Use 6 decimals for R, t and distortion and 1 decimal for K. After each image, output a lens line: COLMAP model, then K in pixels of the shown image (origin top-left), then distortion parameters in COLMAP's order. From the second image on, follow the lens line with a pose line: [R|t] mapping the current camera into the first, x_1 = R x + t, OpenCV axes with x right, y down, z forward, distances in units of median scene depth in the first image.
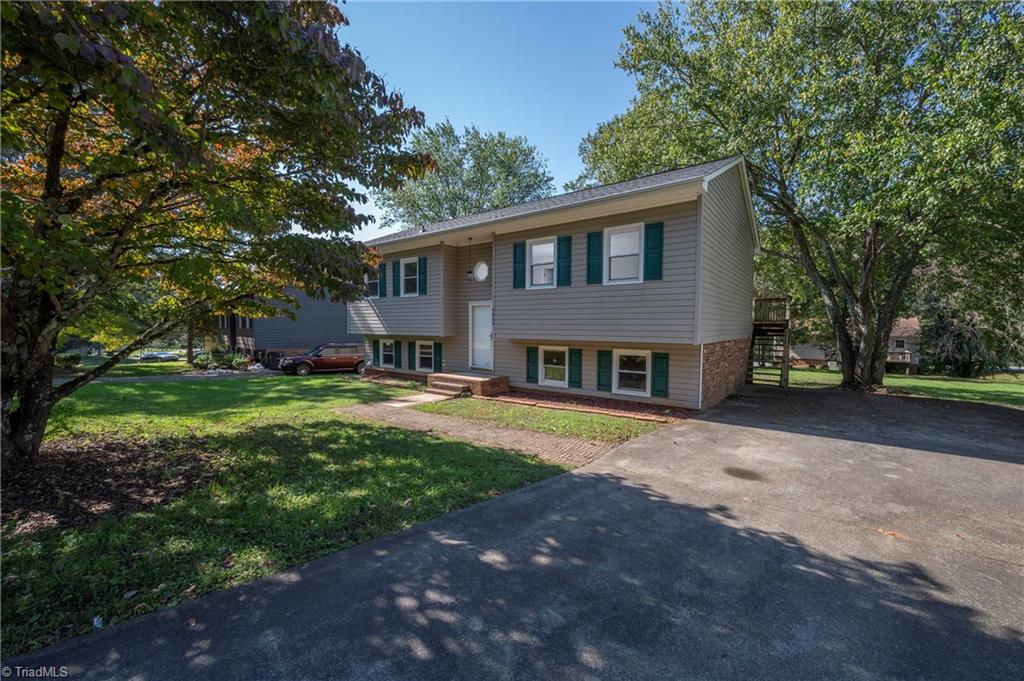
lens RADIAL K [[405.2, 0, 516.7], [0, 405.2, 348.9], [0, 0, 1]] dist [-0.000941, 0.000762]
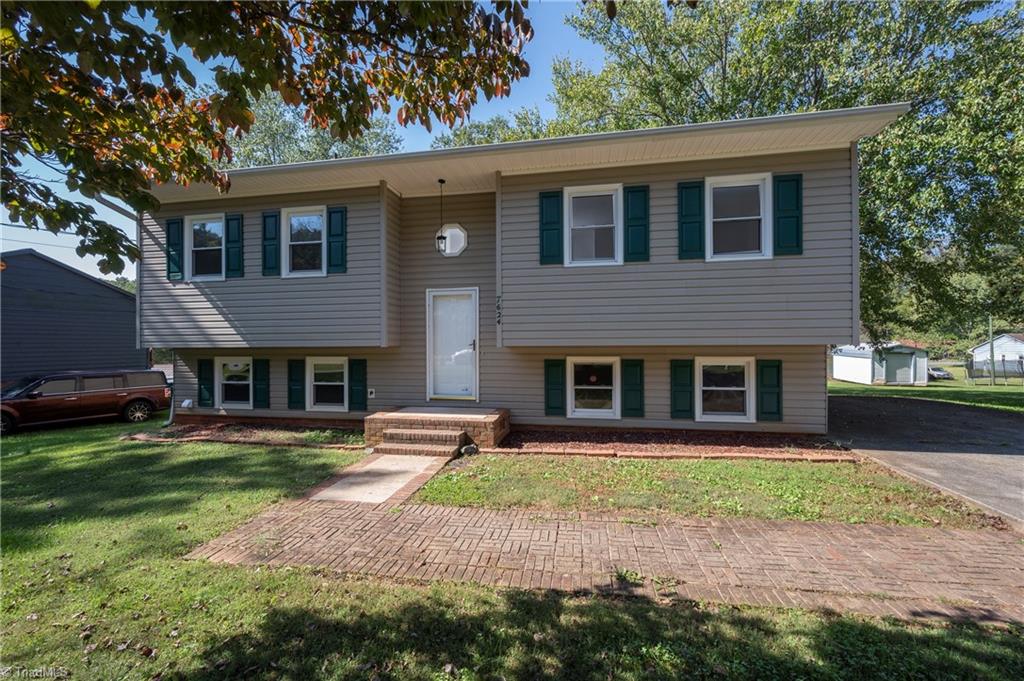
lens RADIAL K [[405.2, 0, 521.6], [0, 405.2, 346.0], [0, 0, 1]] dist [-0.000941, 0.000762]
pose [[0.890567, -0.015421, 0.454590, -0.296690], [0.038420, 0.998404, -0.041400, -0.001471], [-0.453226, 0.054335, 0.889738, 0.447346]]
